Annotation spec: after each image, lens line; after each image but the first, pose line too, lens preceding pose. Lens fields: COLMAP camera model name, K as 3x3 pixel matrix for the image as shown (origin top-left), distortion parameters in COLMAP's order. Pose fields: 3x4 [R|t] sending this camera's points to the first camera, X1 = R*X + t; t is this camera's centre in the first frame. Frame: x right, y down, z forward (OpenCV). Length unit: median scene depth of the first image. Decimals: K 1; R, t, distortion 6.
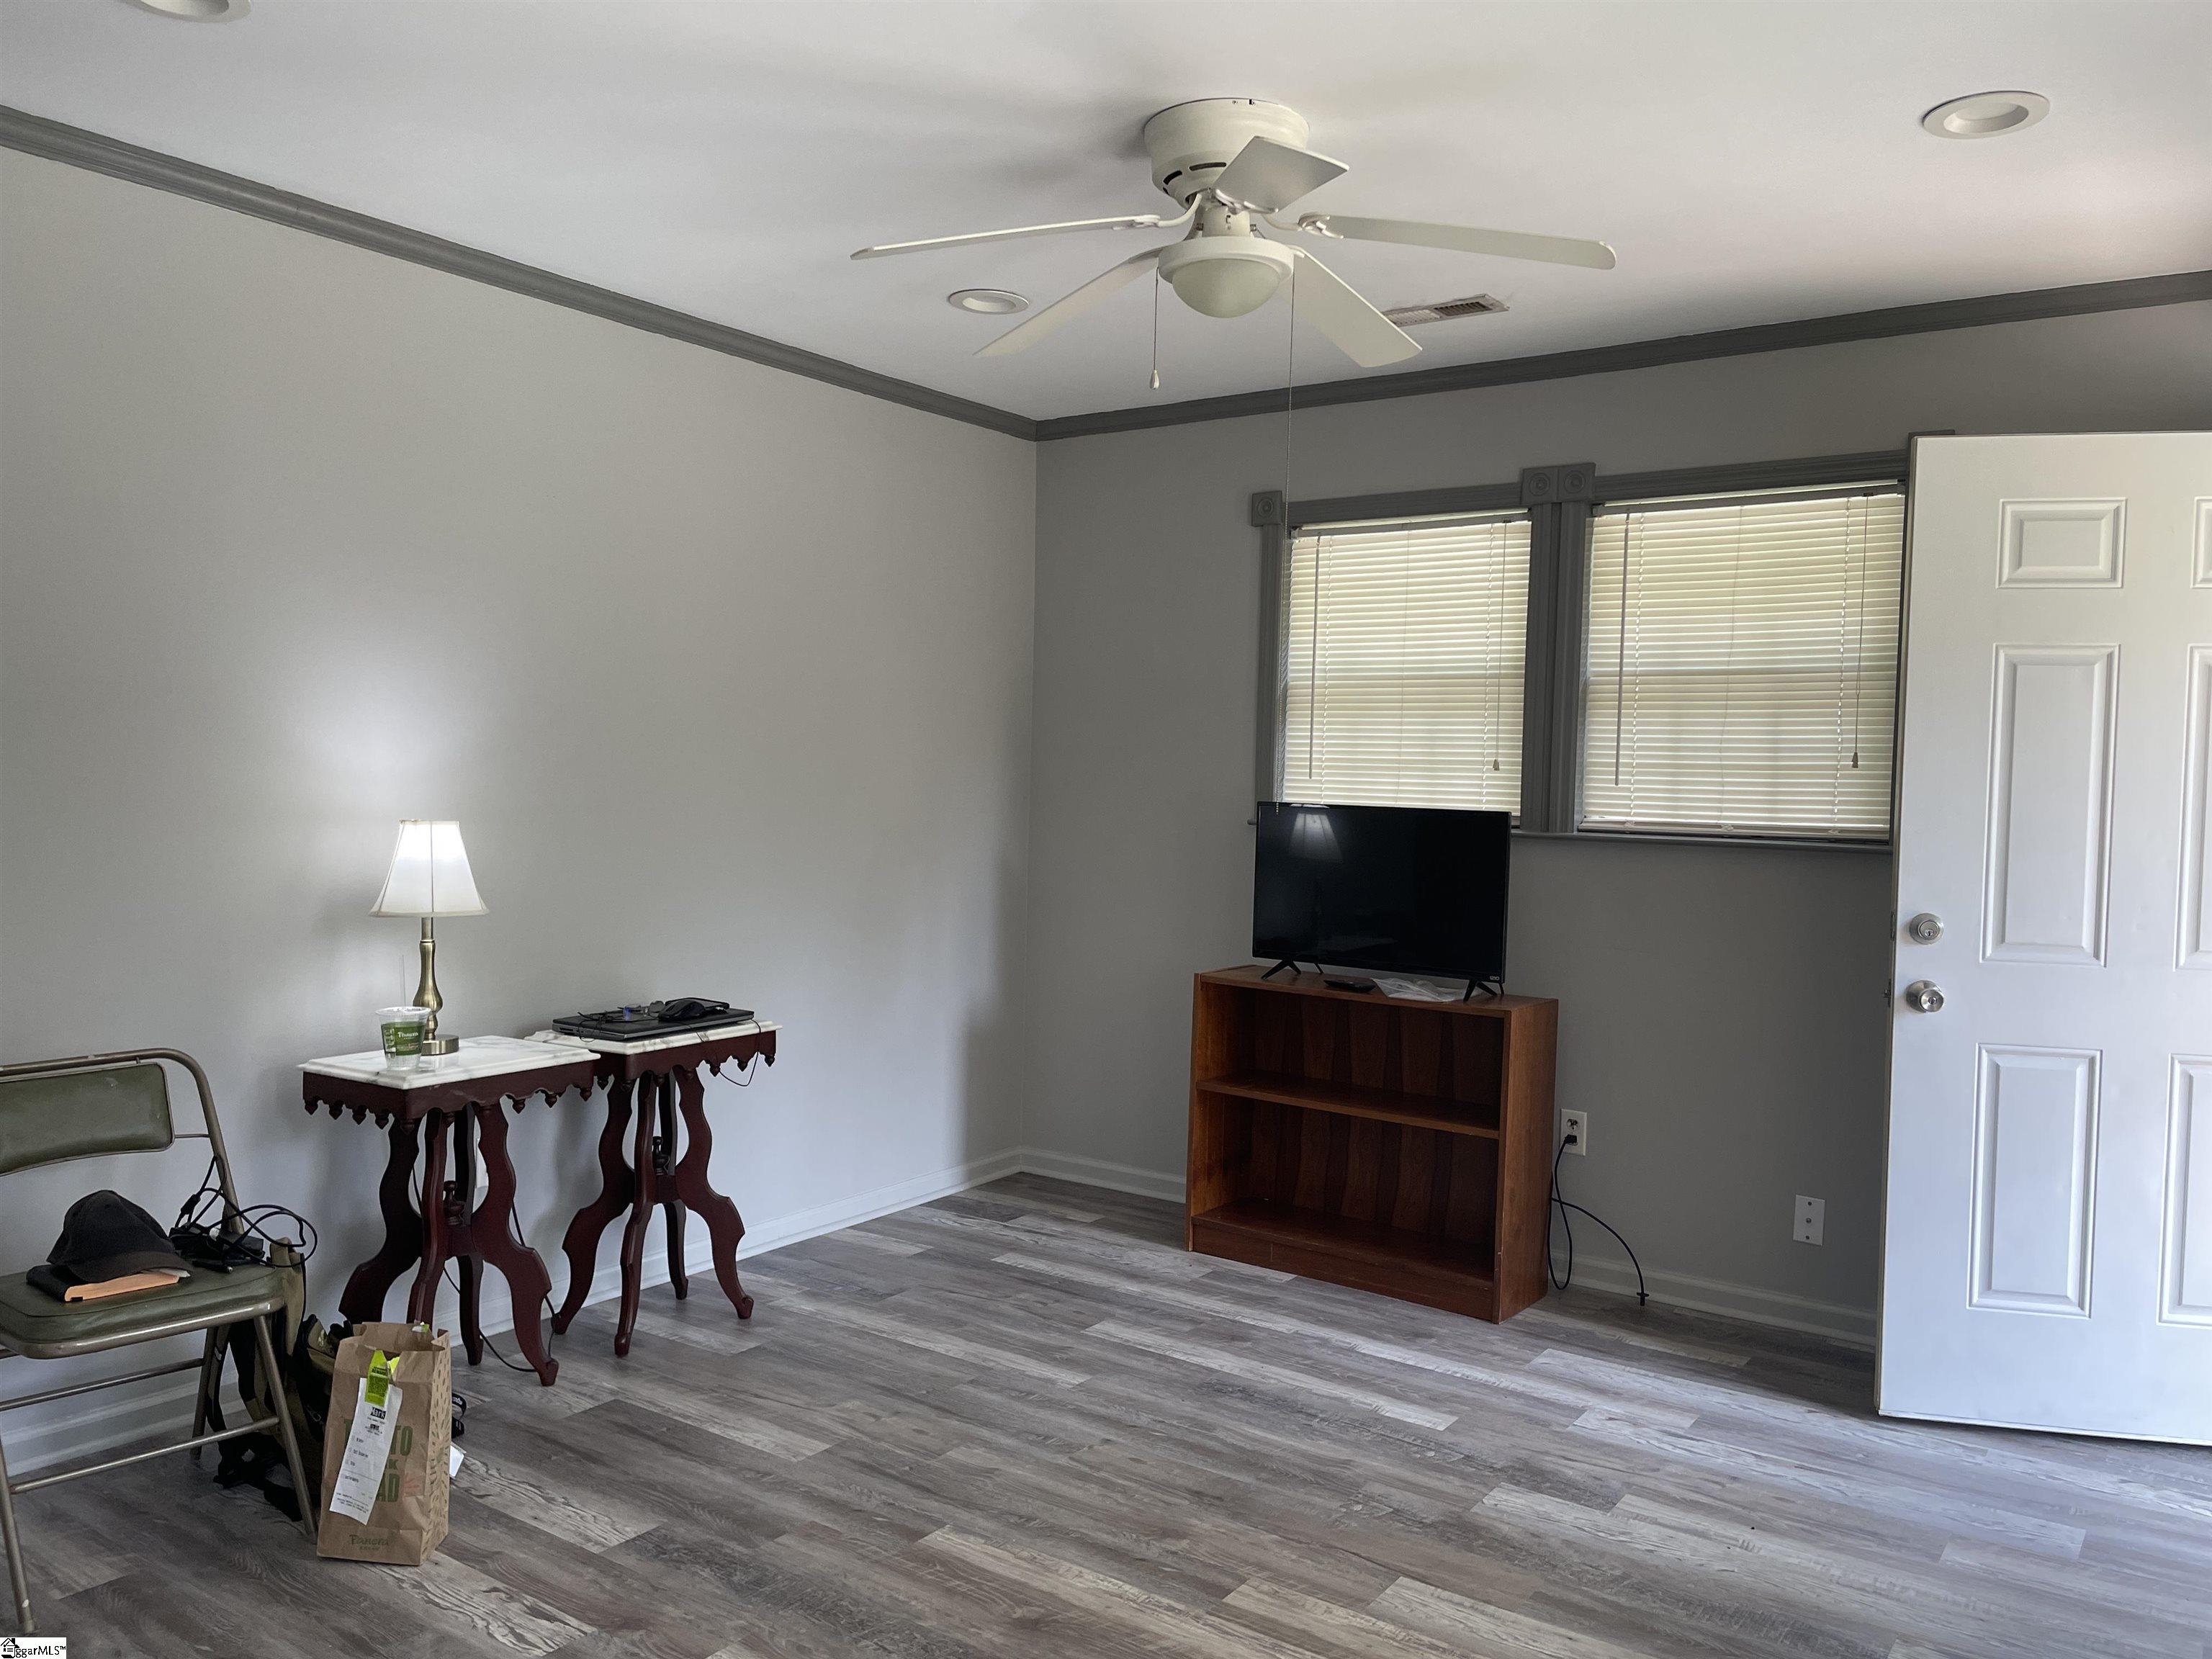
lens RADIAL K [[1668.6, 0, 1128.0], [0, 1668.6, 820.8], [0, 0, 1]] dist [0.101080, -0.140999]
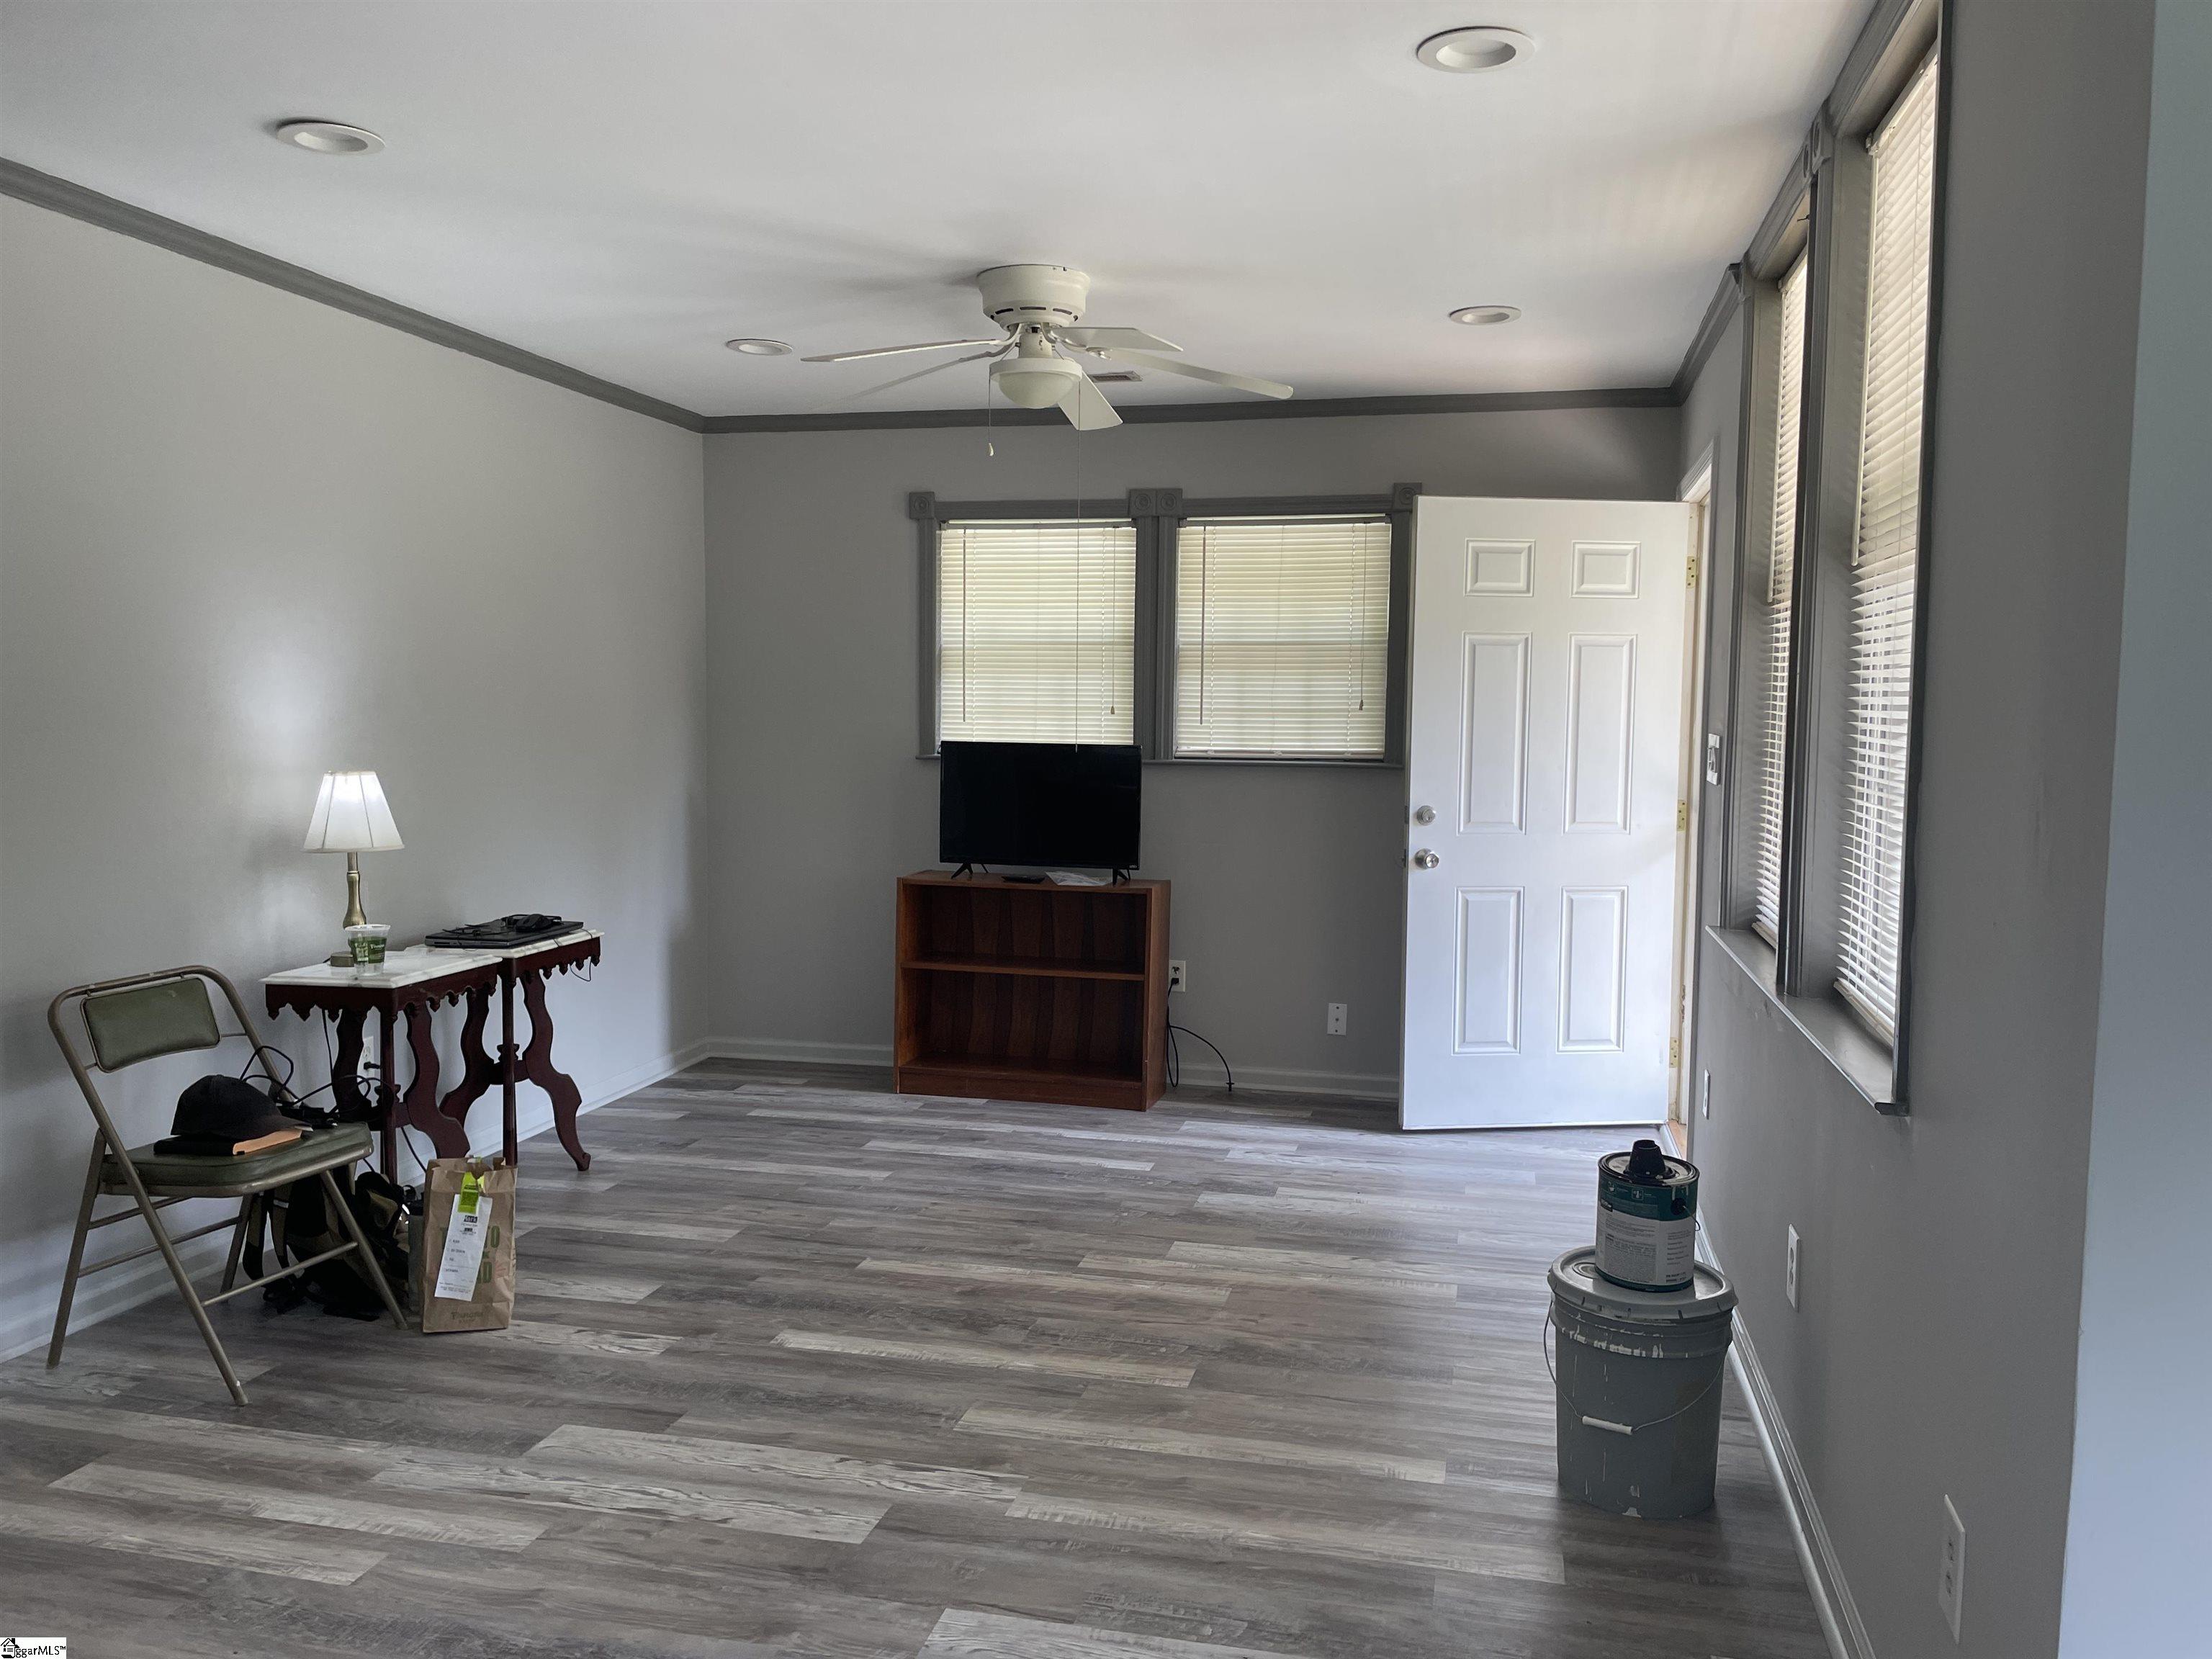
lens RADIAL K [[1668.6, 0, 1128.0], [0, 1668.6, 820.8], [0, 0, 1]] dist [0.101080, -0.140999]
pose [[0.927624, -0.038344, 0.371541, -0.318975], [0.022653, 0.998661, 0.046506, -0.007978], [-0.372827, -0.034724, 0.927251, -0.290170]]
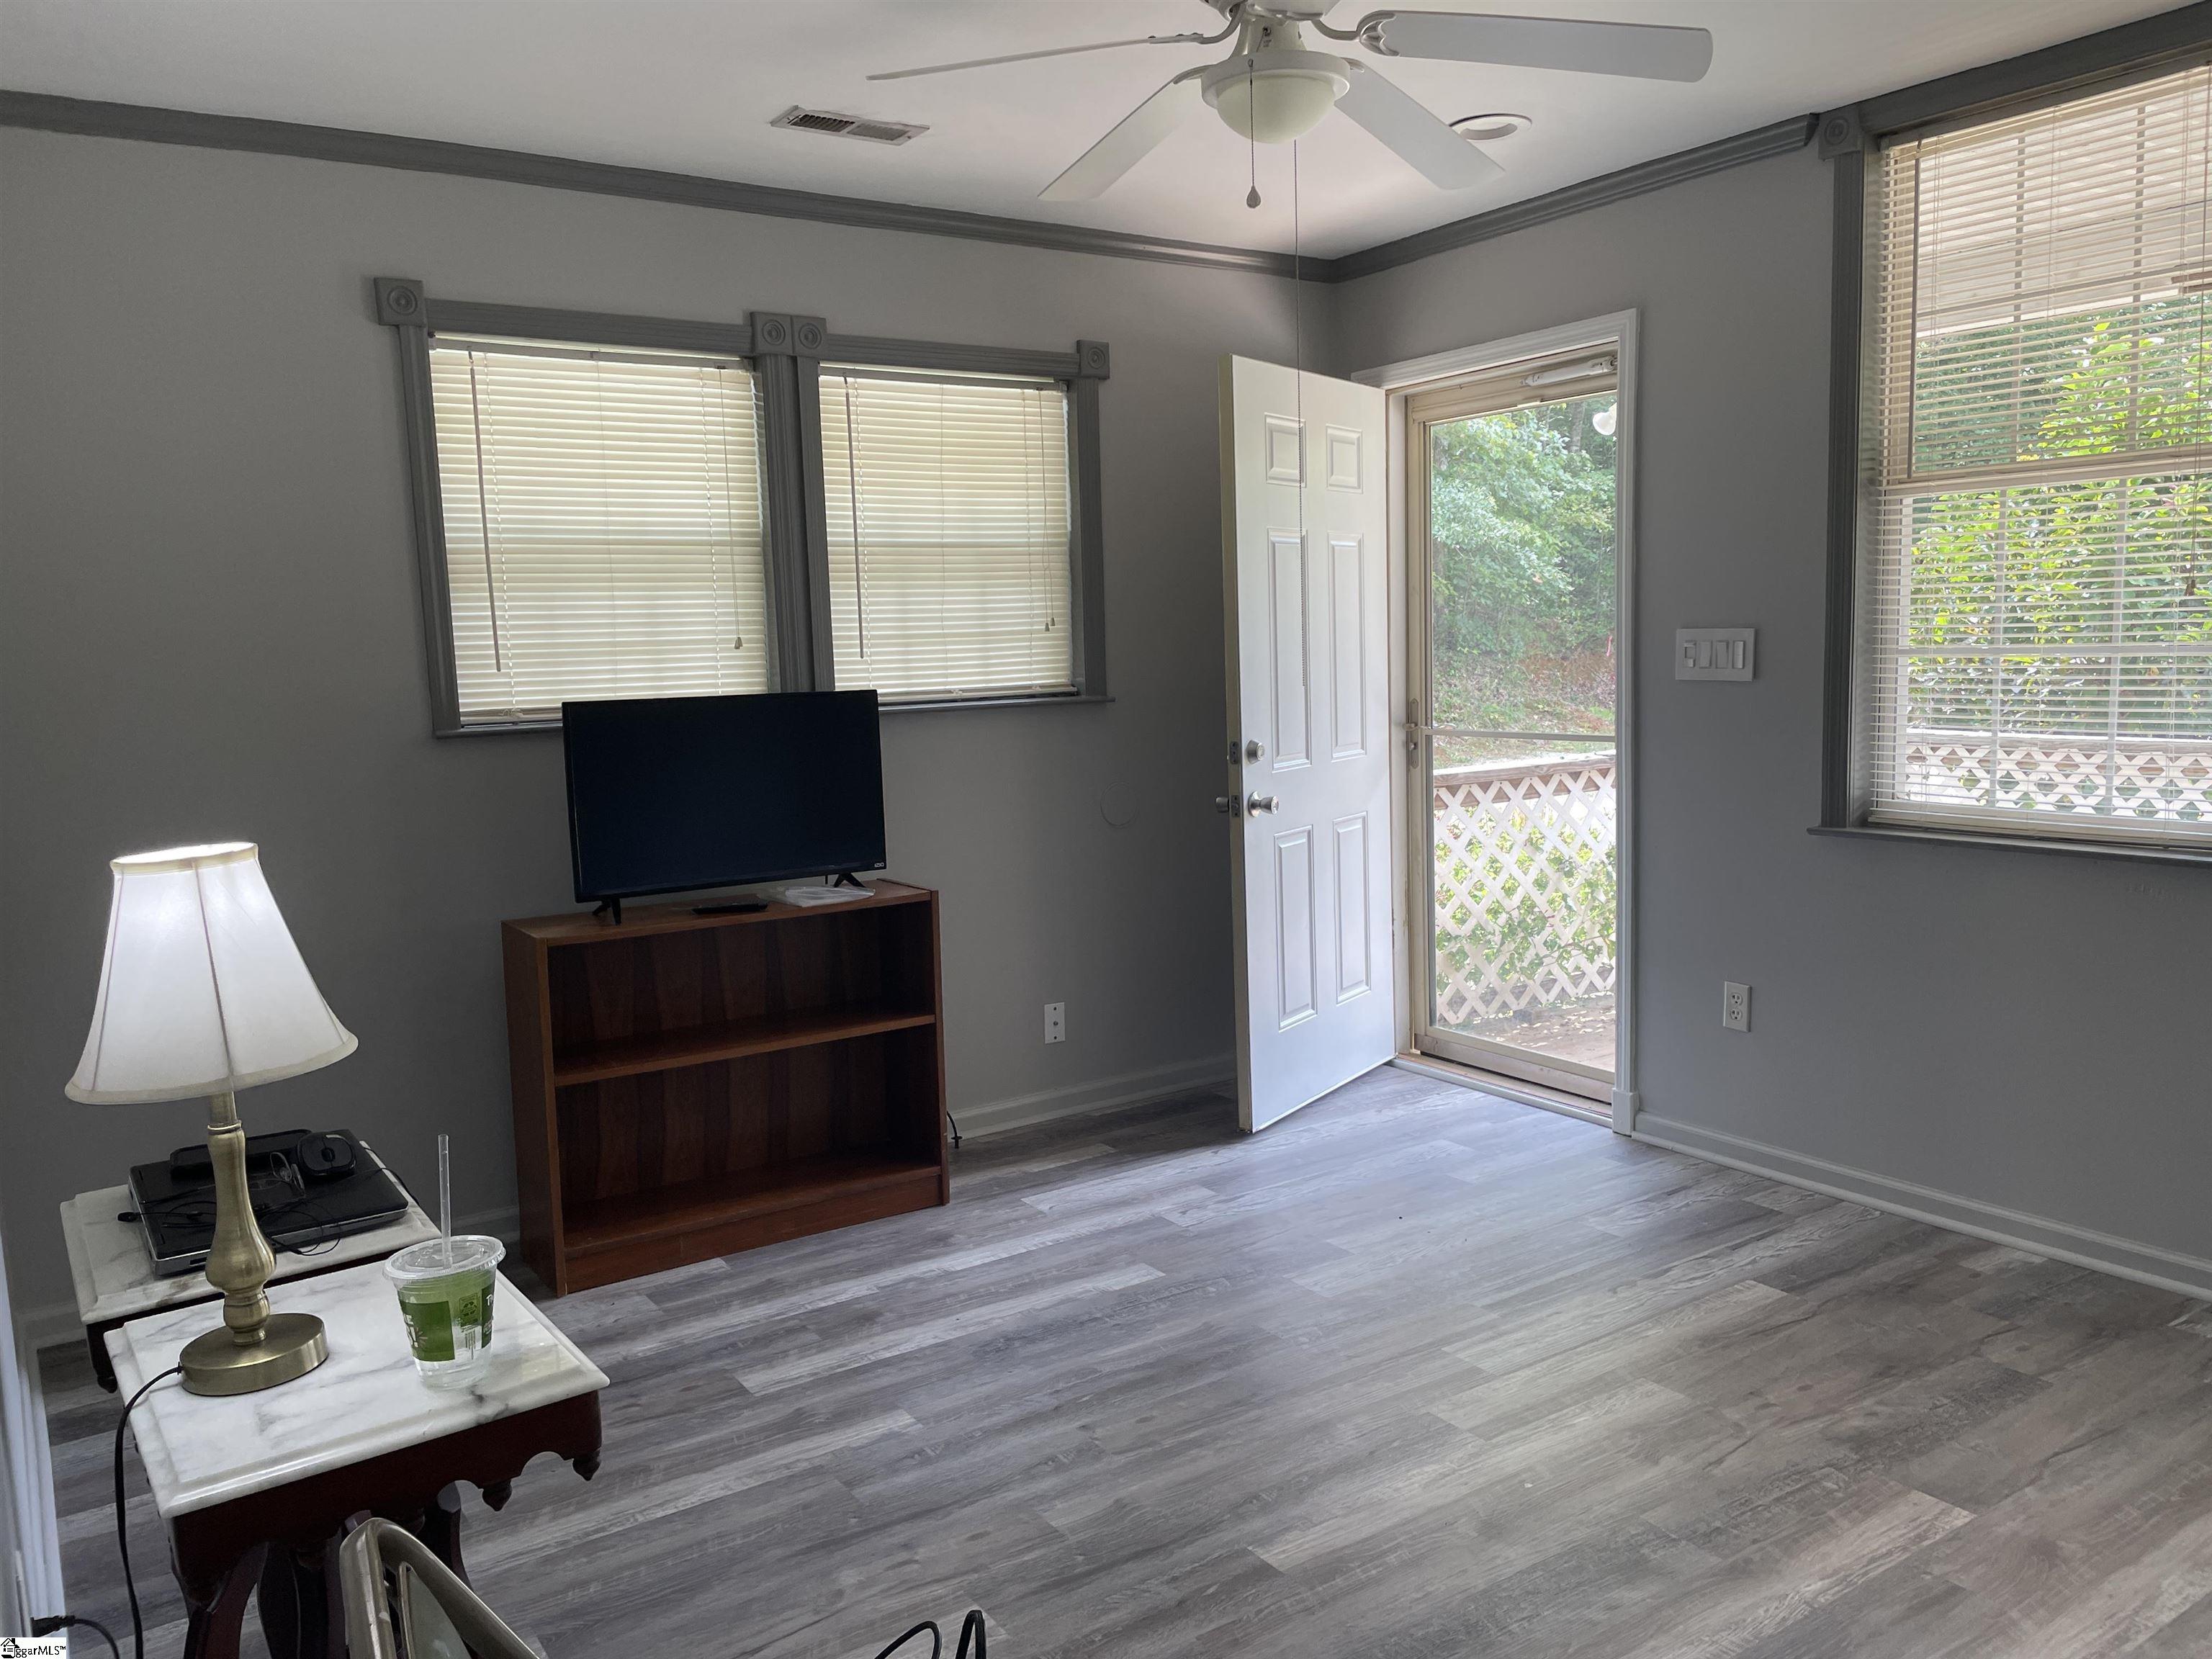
lens RADIAL K [[1668.6, 0, 1128.0], [0, 1668.6, 820.8], [0, 0, 1]] dist [0.101080, -0.140999]
pose [[0.355789, -0.138268, 0.924281, -0.662247], [0.070999, 0.990136, 0.120790, -0.038965], [-0.931865, 0.022647, 0.362097, 0.570513]]
